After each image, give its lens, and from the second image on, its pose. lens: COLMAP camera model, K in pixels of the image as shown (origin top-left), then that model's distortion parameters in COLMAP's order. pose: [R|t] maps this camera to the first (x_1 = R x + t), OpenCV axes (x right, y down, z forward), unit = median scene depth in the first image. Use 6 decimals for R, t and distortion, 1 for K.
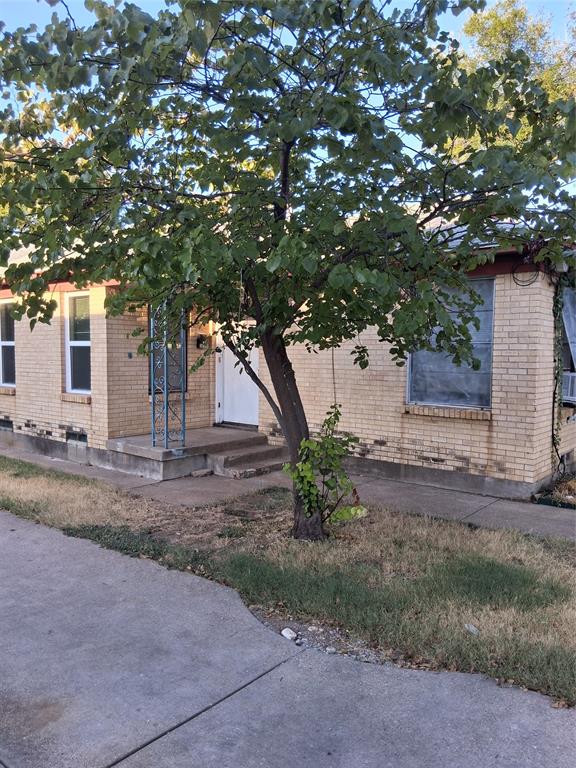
lens RADIAL K [[563.6, 0, 290.8], [0, 563.6, 382.5], [0, 0, 1]] dist [0.116675, -0.208070]
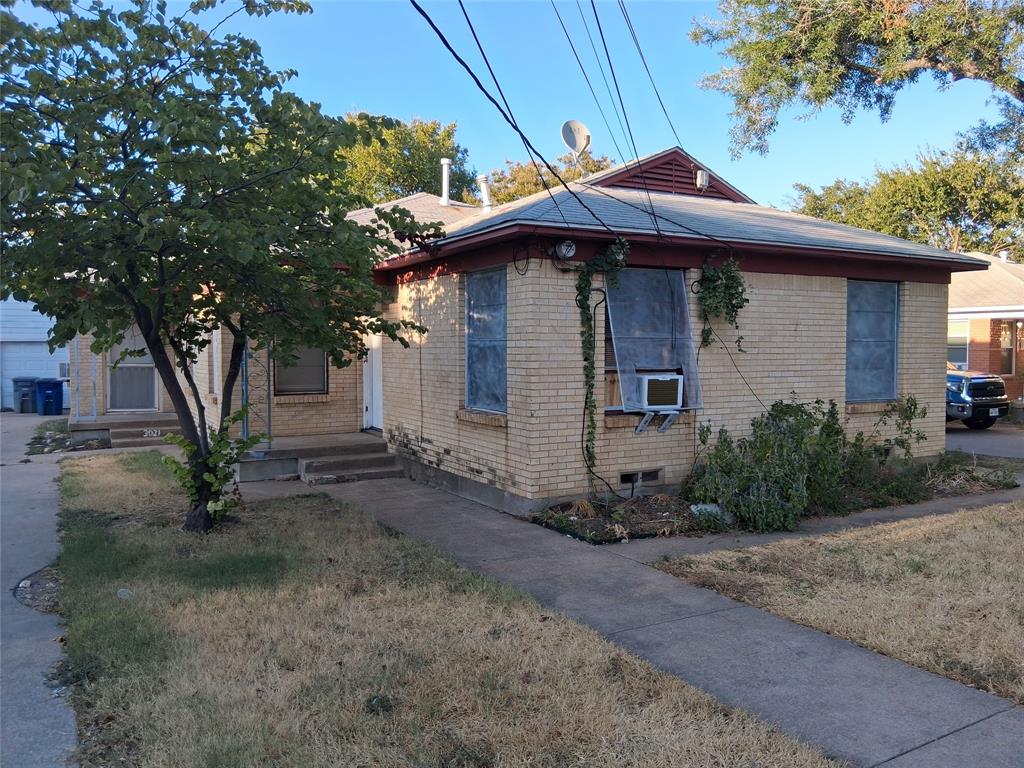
lens RADIAL K [[751.4, 0, 512.0], [0, 751.4, 384.0], [0, 0, 1]] dist [0.116675, -0.208070]
pose [[0.935528, 0.004534, -0.353223, 0.691191], [-0.005579, 0.999983, -0.001942, 0.001114], [0.353208, 0.003787, 0.935537, -0.080053]]
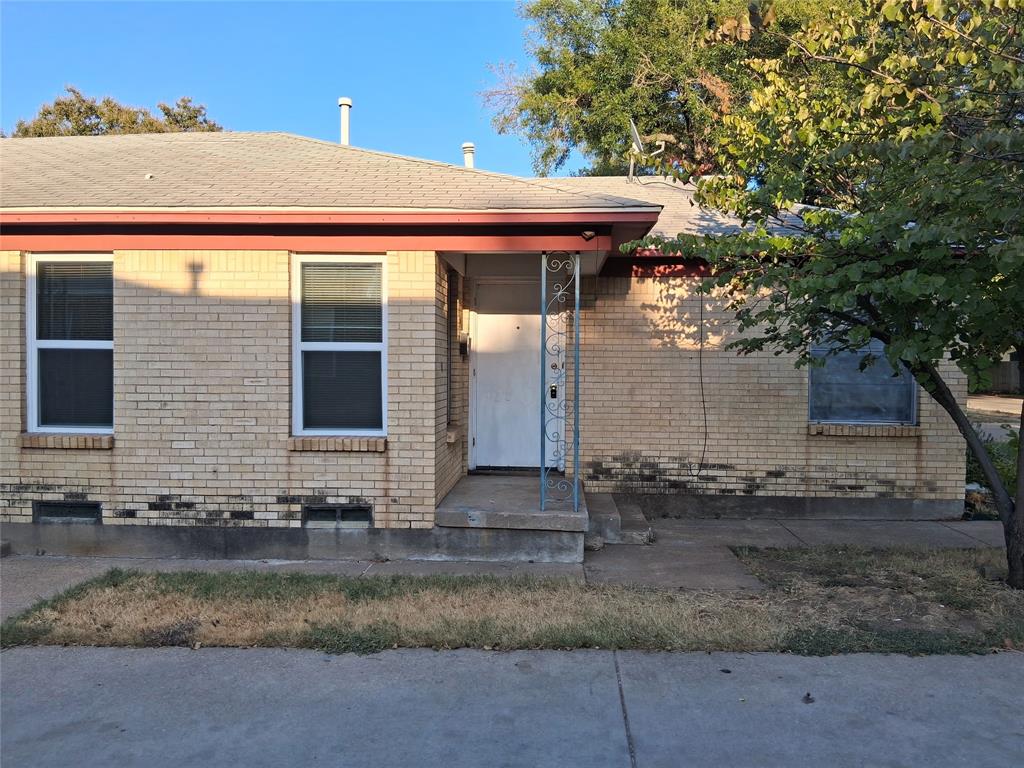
lens RADIAL K [[751.4, 0, 512.0], [0, 751.4, 384.0], [0, 0, 1]] dist [0.116675, -0.208070]
pose [[0.815328, -0.020333, 0.578642, -0.781121], [0.032336, 0.999423, -0.010443, -0.021698], [-0.578095, 0.027225, 0.815515, 0.346533]]
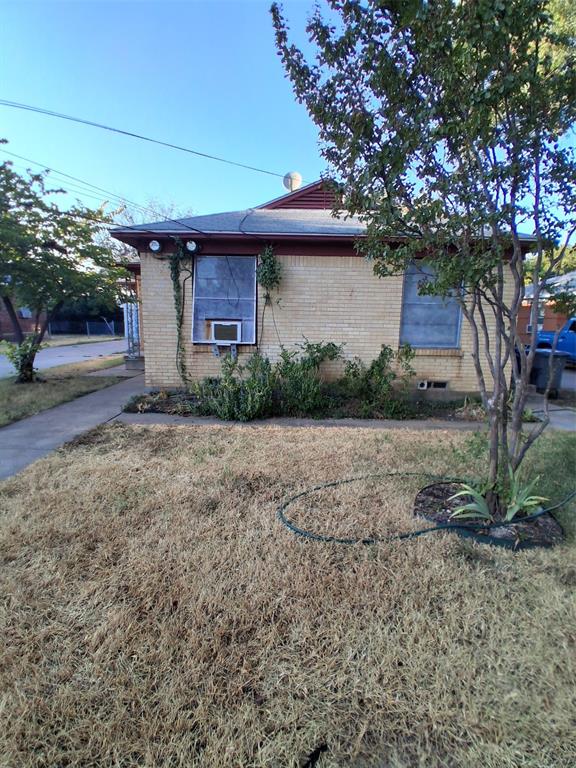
lens RADIAL K [[373.0, 0, 287.1], [0, 373.0, 381.9], [0, 0, 1]] dist [0.003216, -0.047368]
pose [[0.656791, 0.130639, -0.742671, 1.275508], [-0.045553, 0.989954, 0.133851, 0.000929], [0.752696, -0.054081, 0.656144, 0.527006]]
